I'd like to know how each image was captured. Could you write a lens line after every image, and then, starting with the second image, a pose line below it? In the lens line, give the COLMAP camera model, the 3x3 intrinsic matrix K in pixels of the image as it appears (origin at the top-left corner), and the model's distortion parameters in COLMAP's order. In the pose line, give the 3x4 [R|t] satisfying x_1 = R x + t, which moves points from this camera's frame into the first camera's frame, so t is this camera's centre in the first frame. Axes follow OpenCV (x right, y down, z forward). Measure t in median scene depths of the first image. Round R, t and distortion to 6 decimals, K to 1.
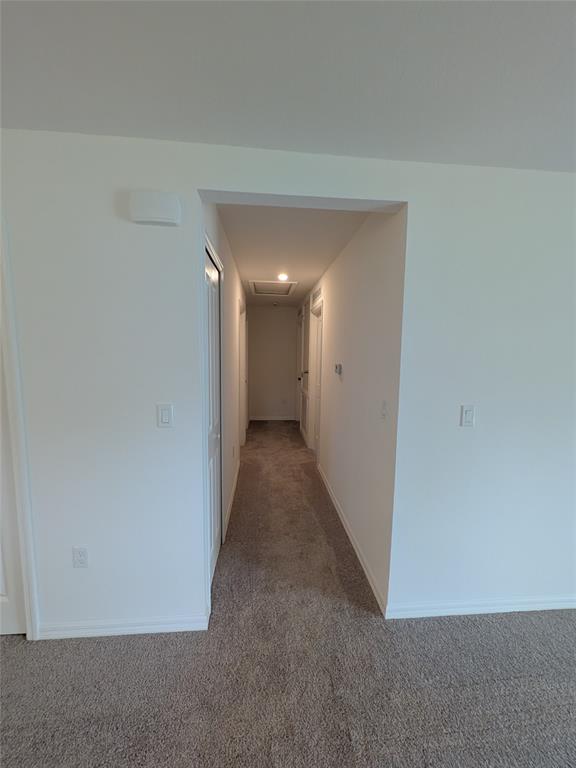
lens RADIAL K [[303.3, 0, 288.0], [0, 303.3, 384.0], [0, 0, 1]] dist [0.001252, -0.000573]
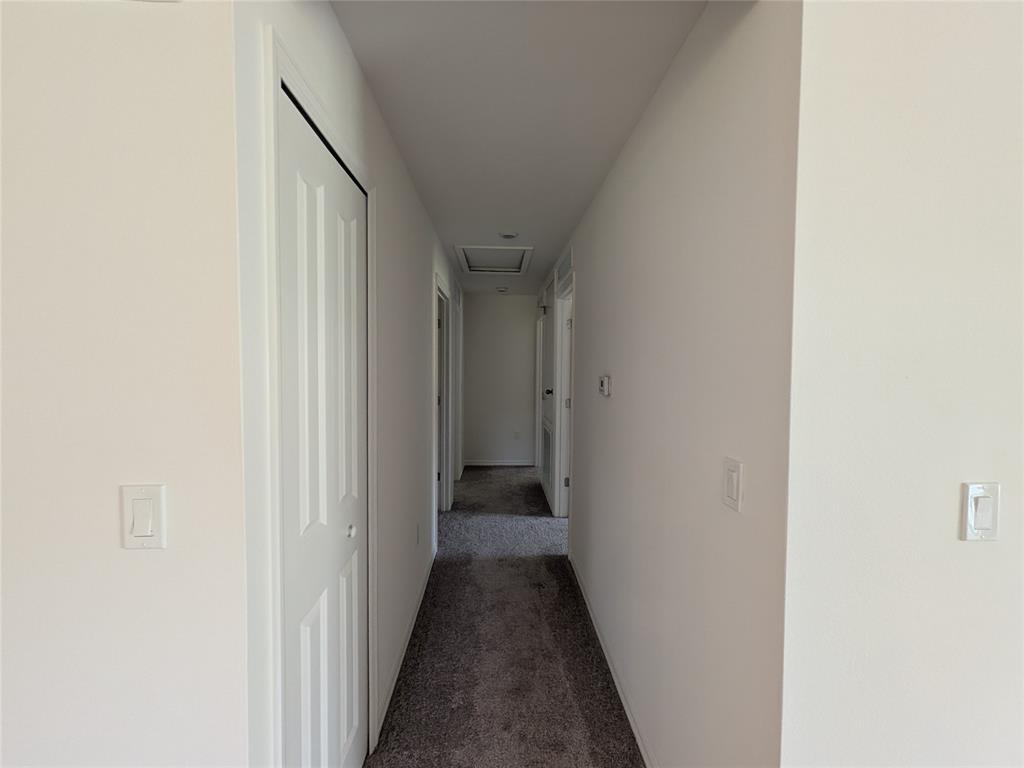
lens RADIAL K [[404.4, 0, 511.3], [0, 404.4, 379.6], [0, 0, 1]] dist [0.001252, -0.000573]
pose [[0.999123, -0.004724, -0.041611, 0.025649], [0.001883, 0.997680, -0.068049, -0.011180], [0.041836, 0.067911, 0.996814, 0.245231]]
